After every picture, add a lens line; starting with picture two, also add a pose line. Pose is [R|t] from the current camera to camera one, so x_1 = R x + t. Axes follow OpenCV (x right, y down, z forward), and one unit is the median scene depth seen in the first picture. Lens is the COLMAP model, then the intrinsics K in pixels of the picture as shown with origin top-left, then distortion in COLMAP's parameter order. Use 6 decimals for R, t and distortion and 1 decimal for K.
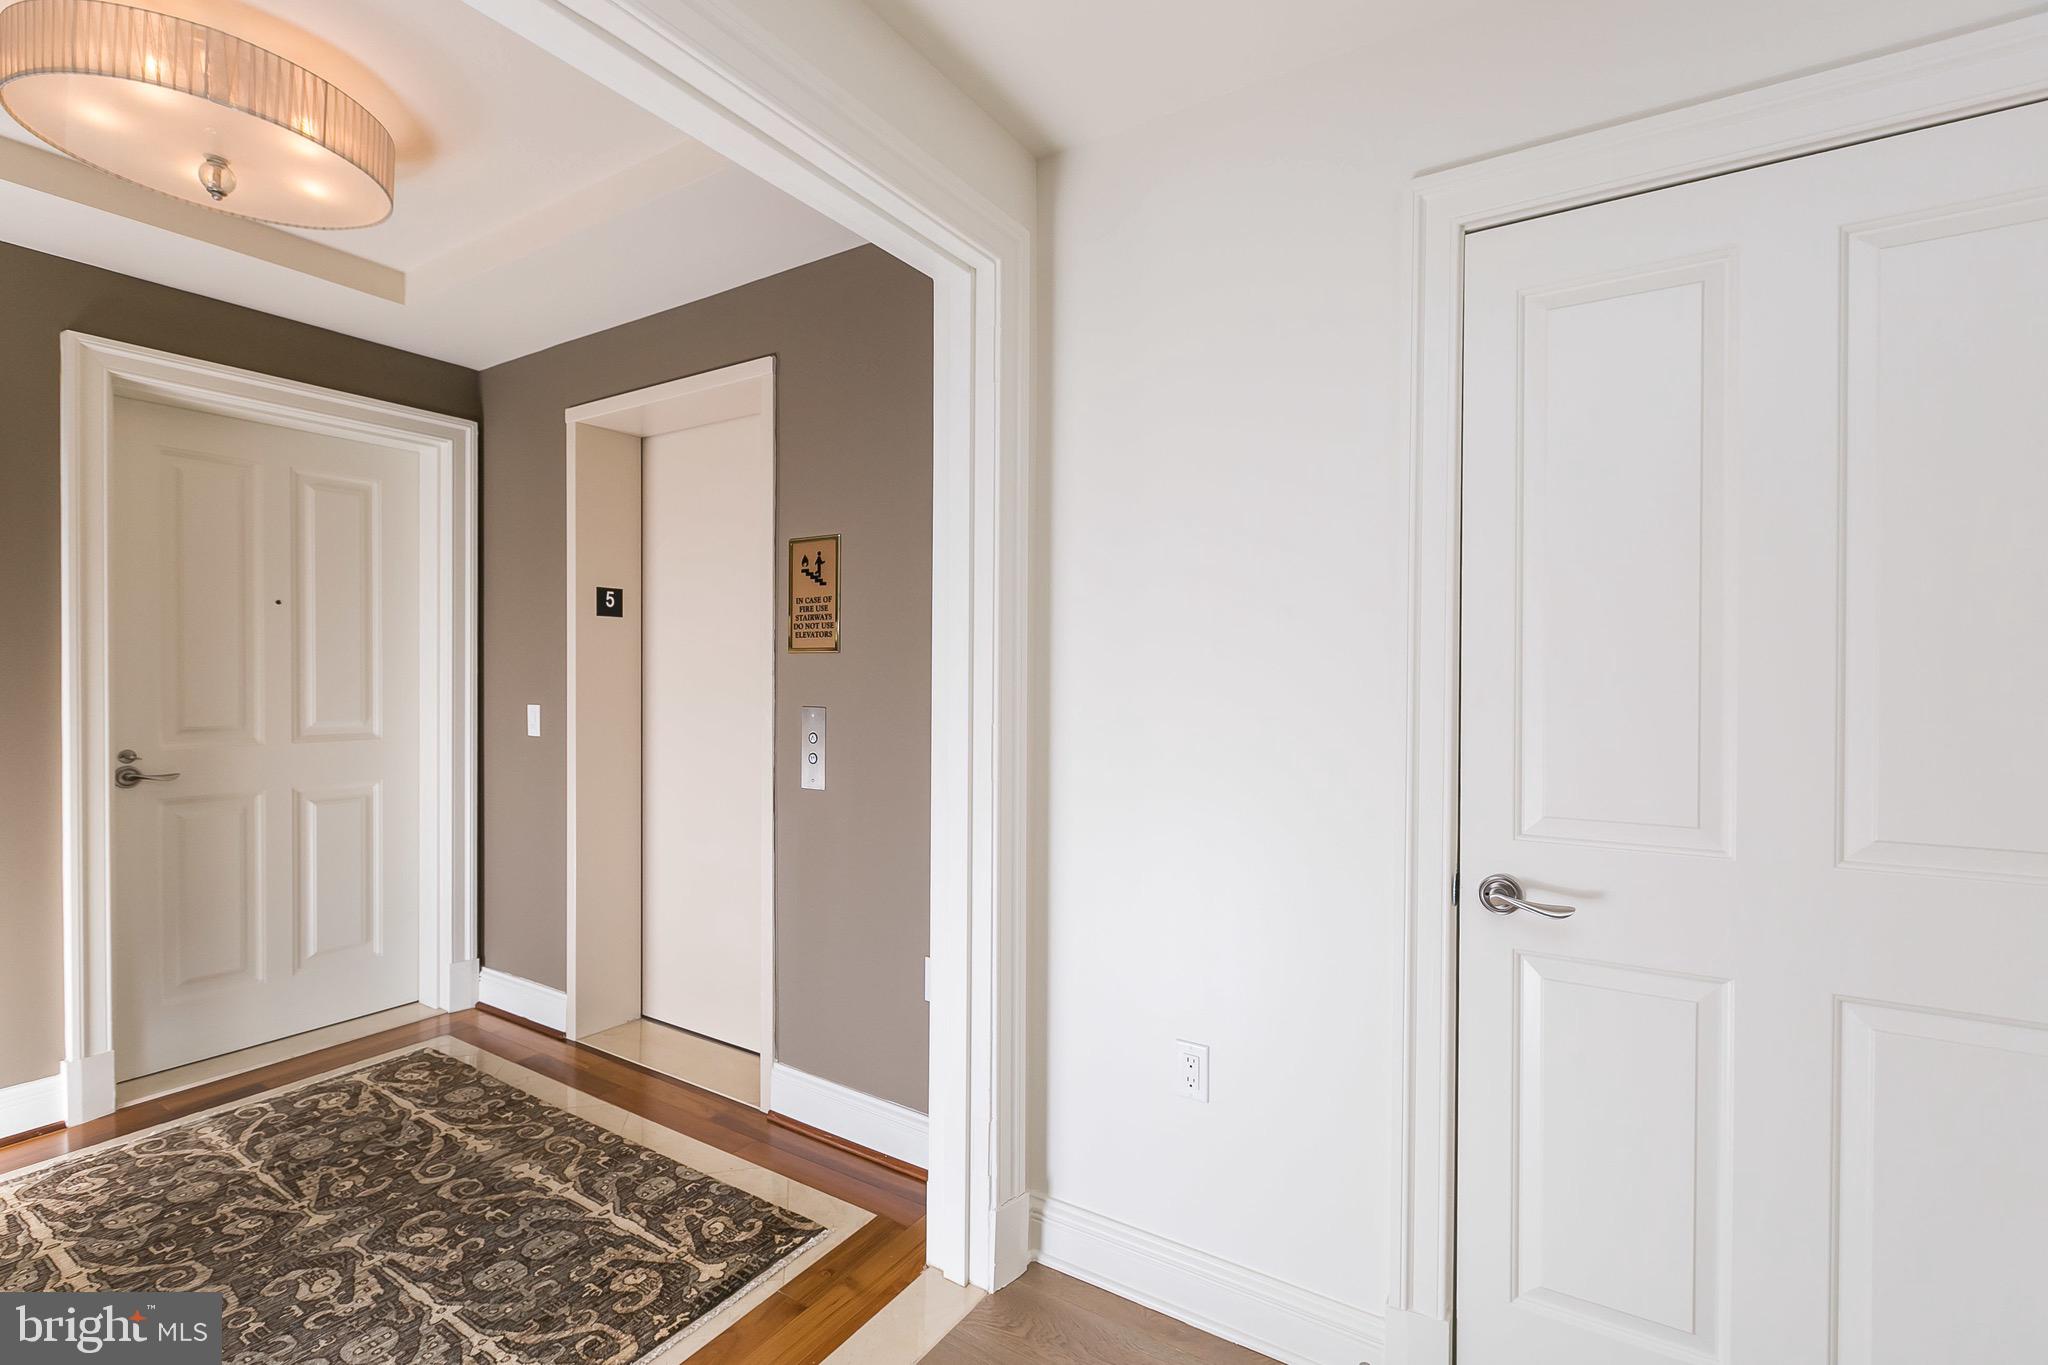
lens RADIAL K [[910.7, 0, 1011.9], [0, 910.7, 683.1], [0, 0, 1]] dist [0.006563, -0.001557]
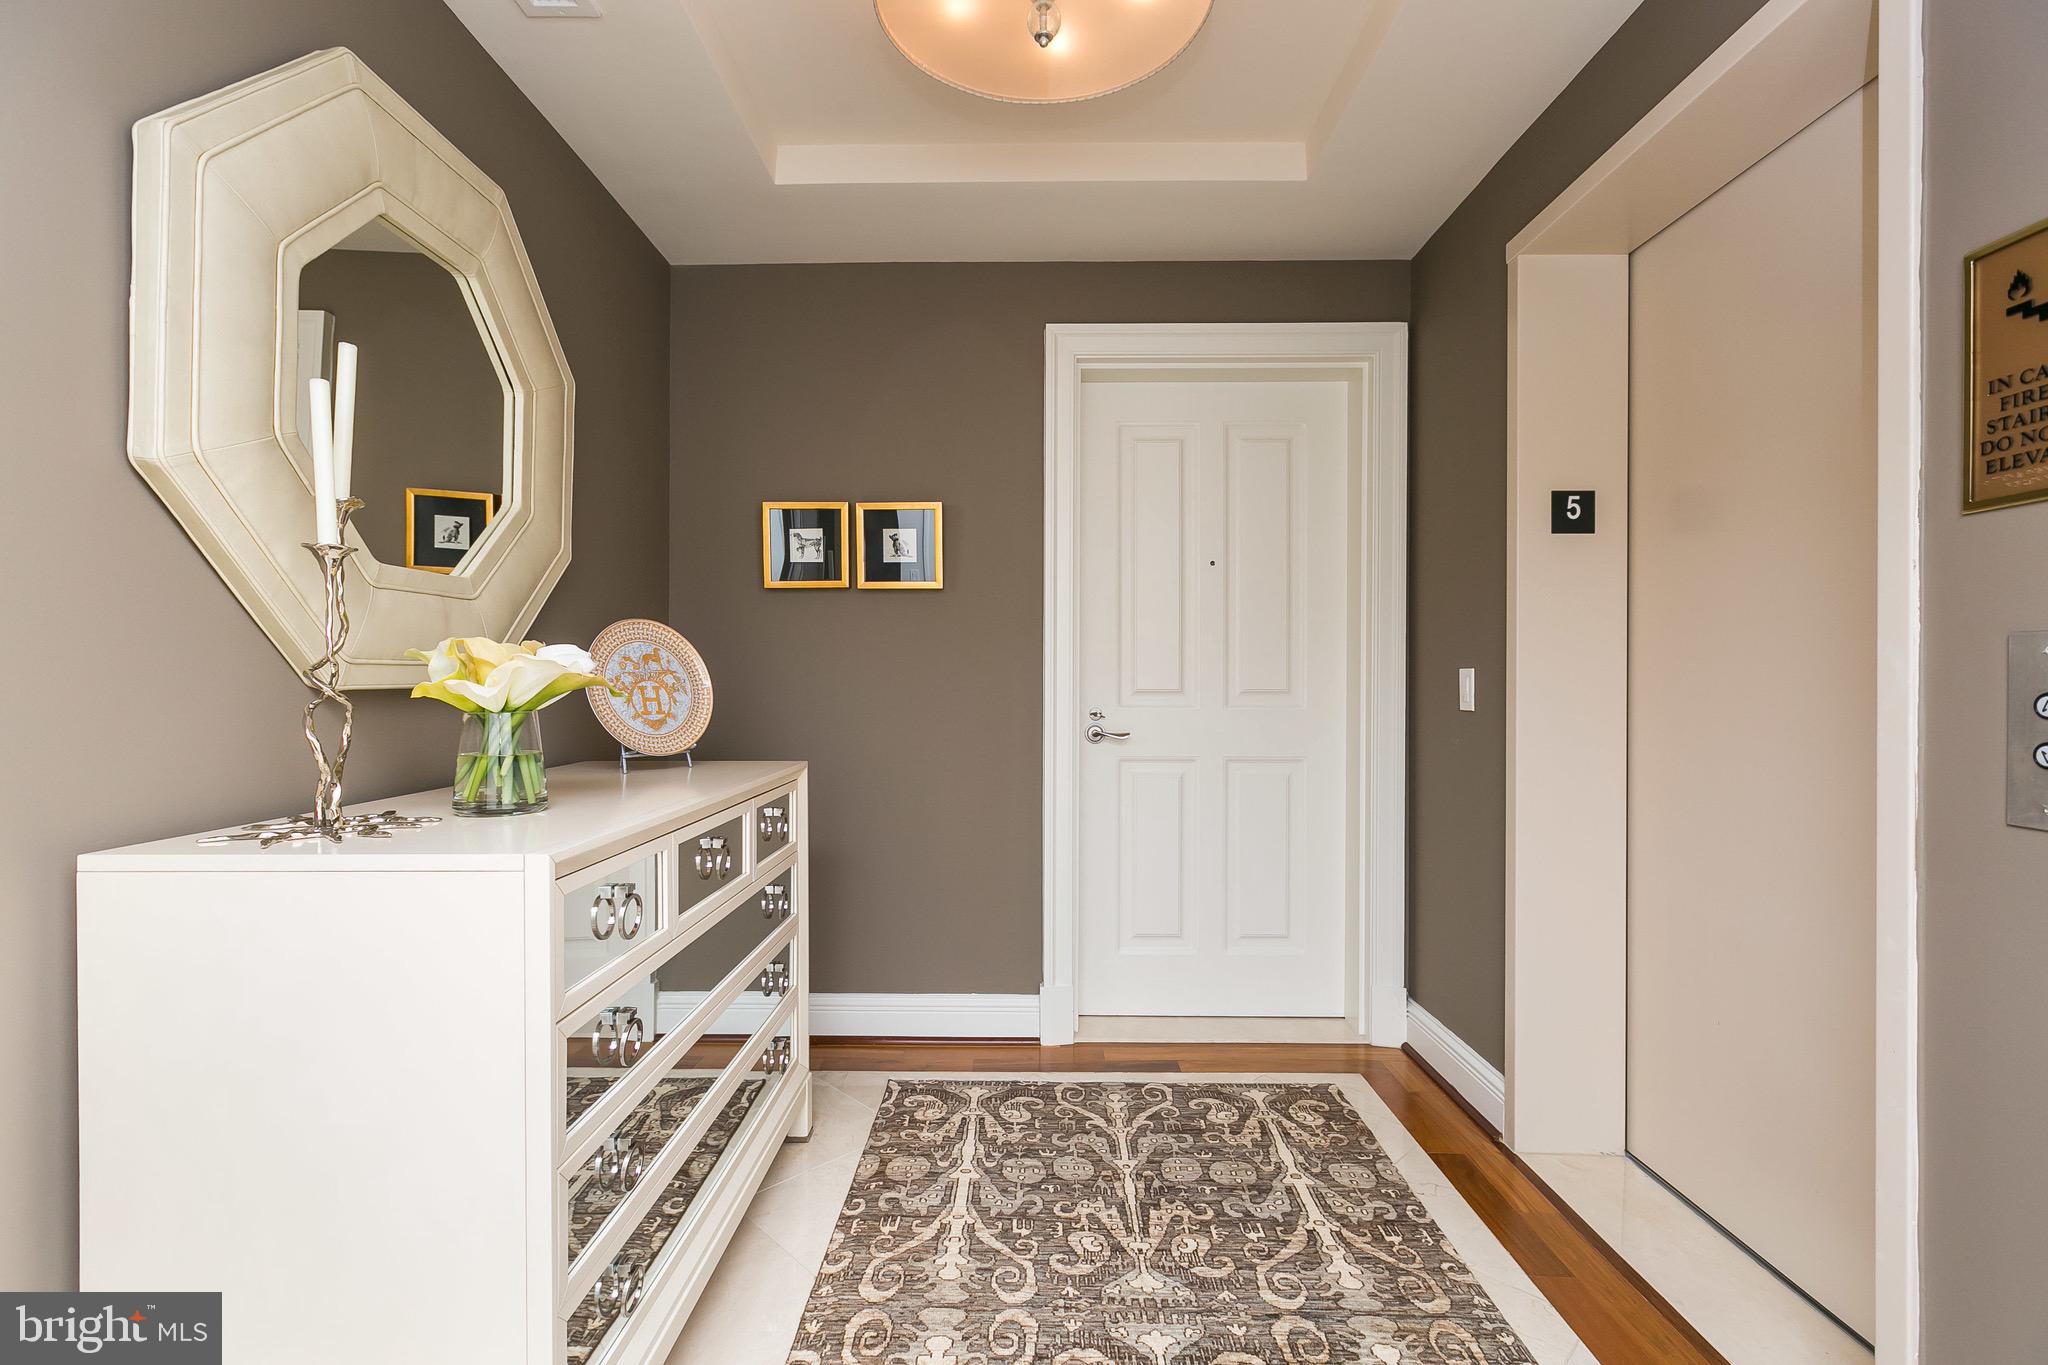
lens RADIAL K [[910.7, 0, 1012.8], [0, 910.7, 682.5], [0, 0, 1]] dist [0.006563, -0.001557]
pose [[0.521503, -0.000835, -0.853249, -0.109231], [-0.005893, 0.999972, -0.004580, 0.052809], [0.853229, 0.007416, 0.521483, 0.387524]]
